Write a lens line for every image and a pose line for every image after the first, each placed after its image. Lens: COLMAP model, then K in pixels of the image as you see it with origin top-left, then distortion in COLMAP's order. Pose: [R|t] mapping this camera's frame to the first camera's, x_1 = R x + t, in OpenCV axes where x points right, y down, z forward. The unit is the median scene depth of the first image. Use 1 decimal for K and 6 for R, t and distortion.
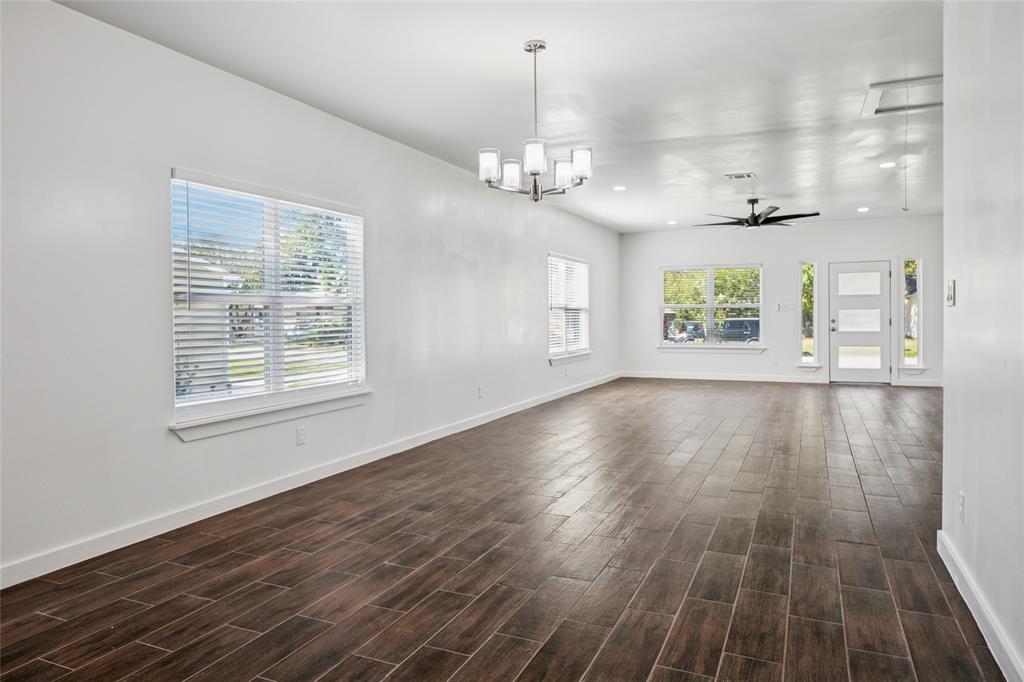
lens RADIAL K [[665.3, 0, 509.9], [0, 665.3, 334.6], [0, 0, 1]] dist [-0.004118, -0.000381]
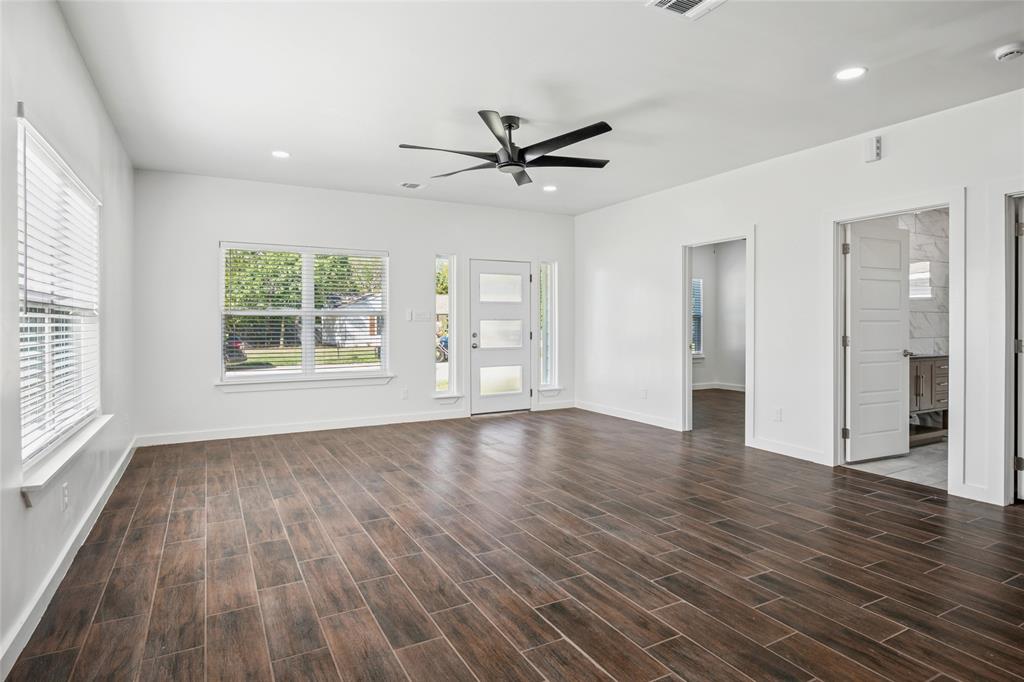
lens RADIAL K [[558.4, 0, 511.5], [0, 558.4, 321.2], [0, 0, 1]] dist [-0.000767, 0.000213]
pose [[0.601216, 0.009803, 0.799027, -0.004658], [0.019986, 0.999427, -0.027300, -0.022480], [-0.798837, 0.032382, 0.600676, 0.729932]]
